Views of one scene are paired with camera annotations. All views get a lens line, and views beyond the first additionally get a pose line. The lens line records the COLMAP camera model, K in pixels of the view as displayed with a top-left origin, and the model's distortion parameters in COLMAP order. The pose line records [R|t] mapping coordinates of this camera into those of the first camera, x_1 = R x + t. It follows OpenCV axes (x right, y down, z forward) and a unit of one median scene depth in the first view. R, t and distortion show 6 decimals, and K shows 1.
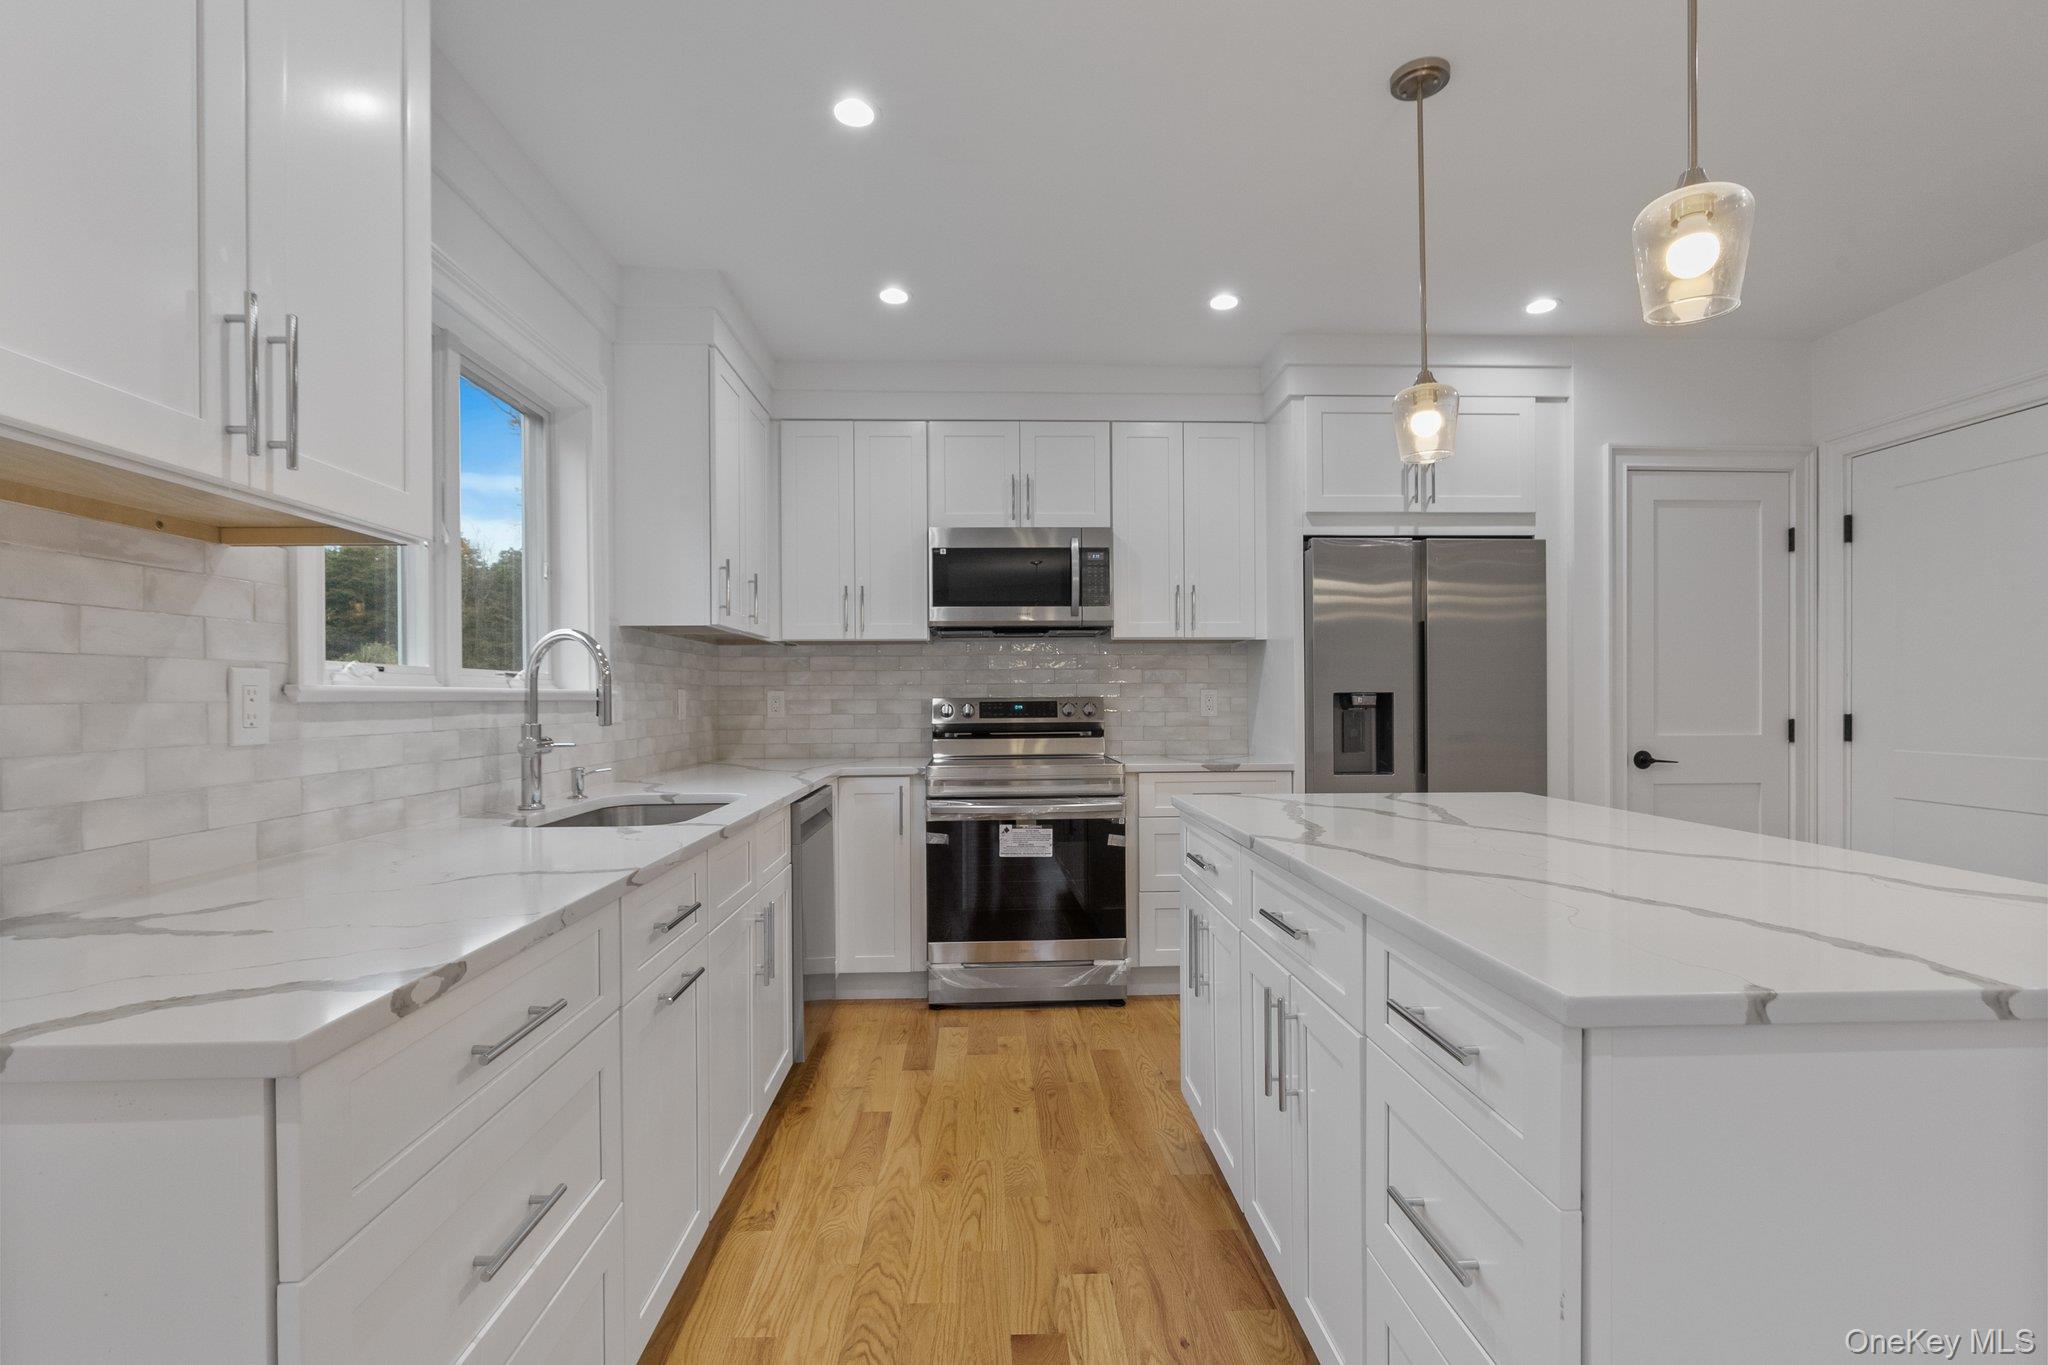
lens RADIAL K [[951.4, 0, 1022.7], [0, 951.4, 700.1], [0, 0, 1]] dist [-0.003589, -0.000704]
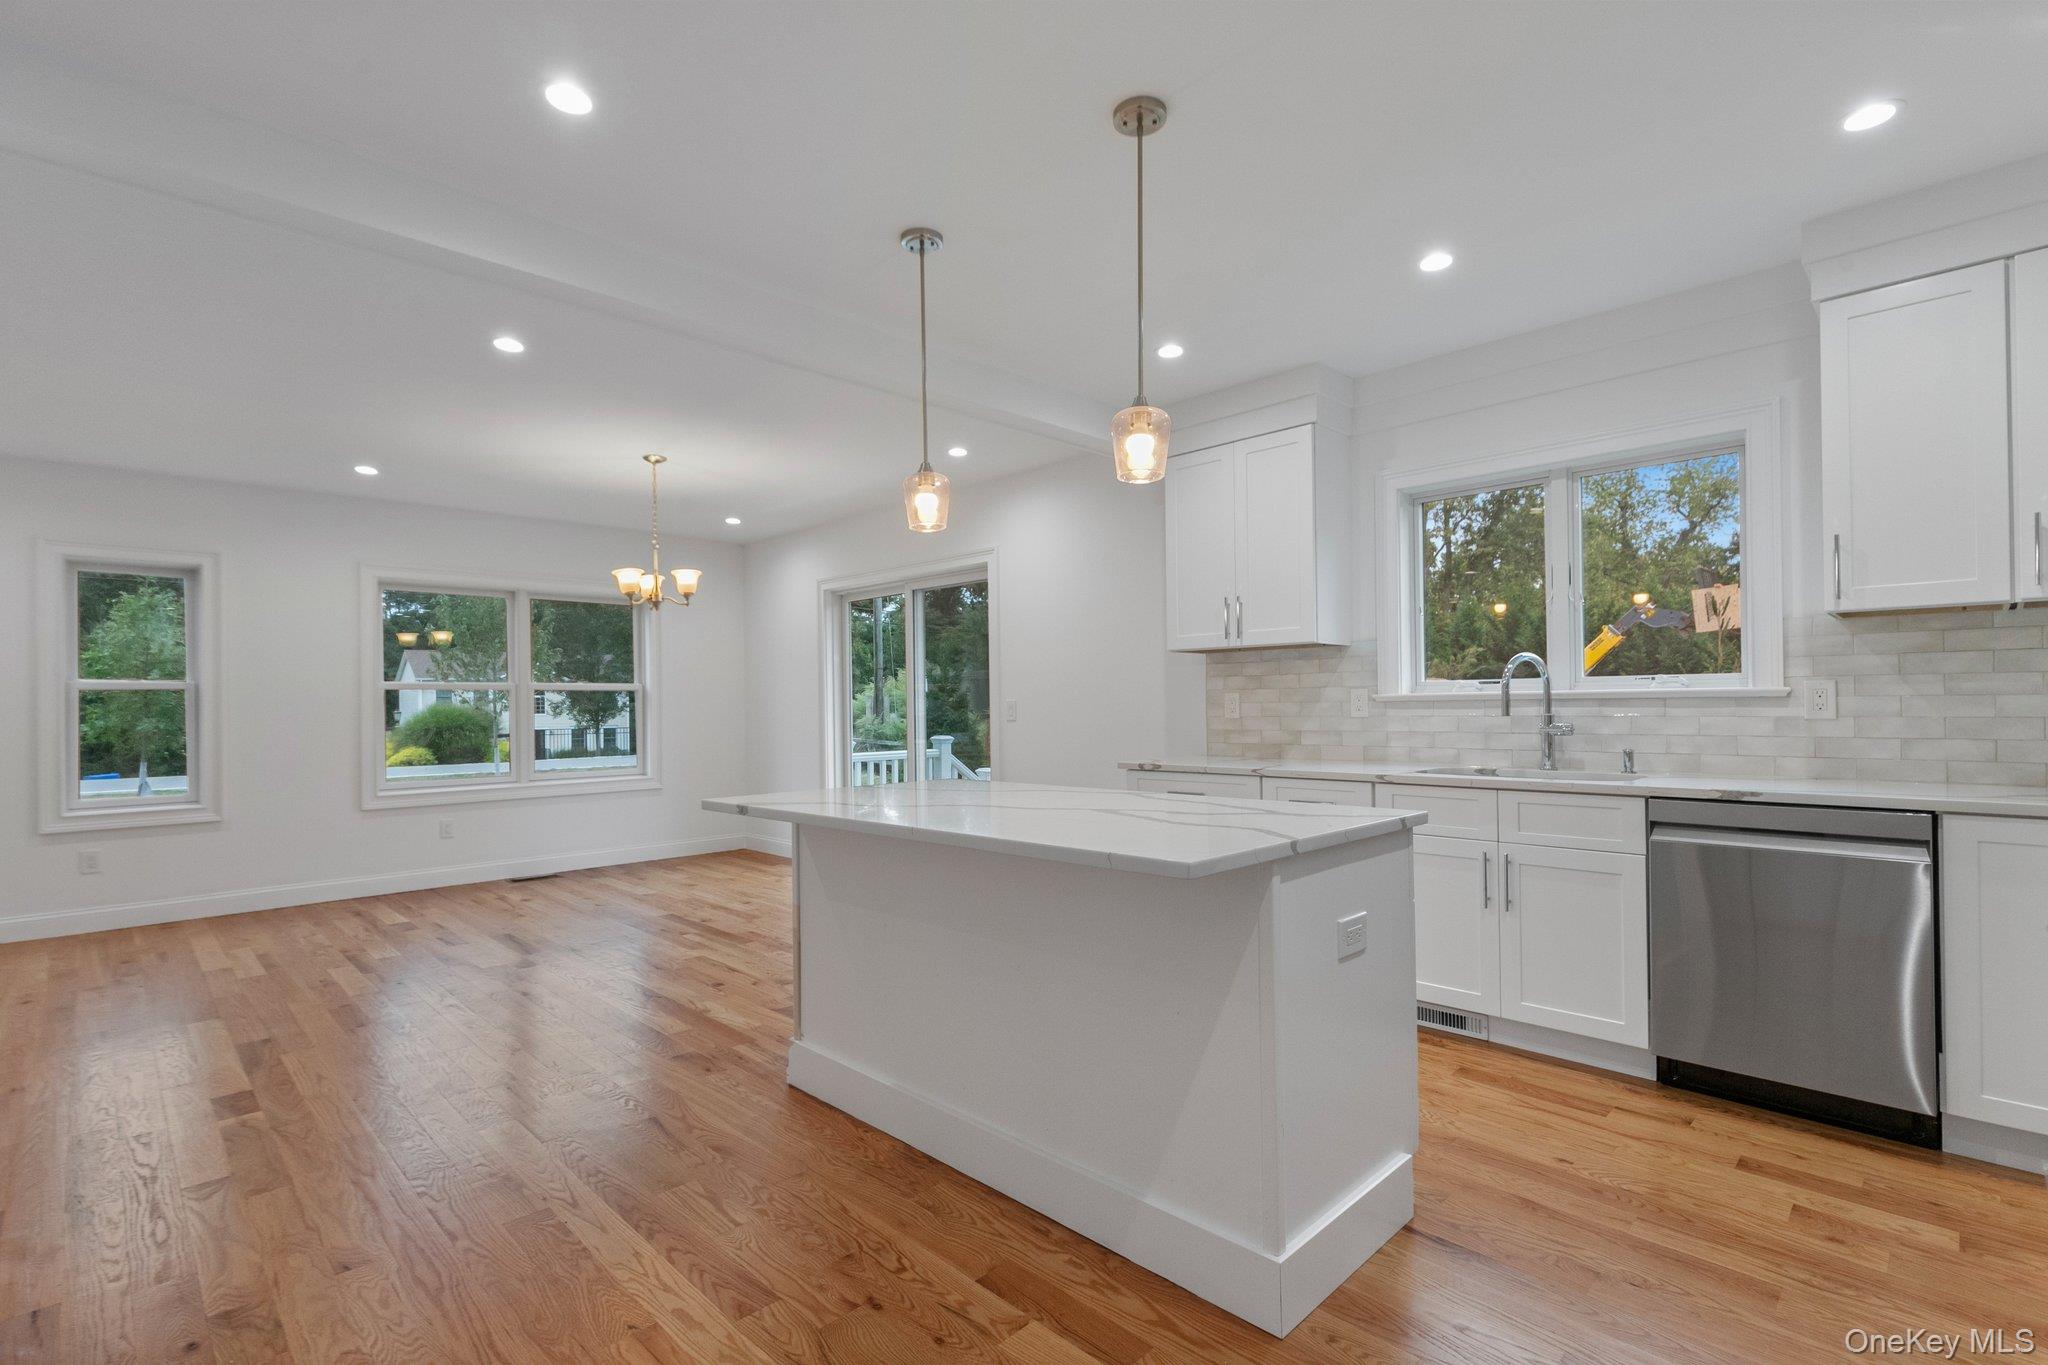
lens RADIAL K [[942.0, 0, 1019.5], [0, 942.0, 693.9], [0, 0, 1]] dist [0.007833, -0.000082]
pose [[-0.737778, 0.008243, -0.674993, 0.711258], [0.016326, 0.999851, -0.005635, -0.008017], [0.674846, -0.015178, -0.737803, 0.968570]]
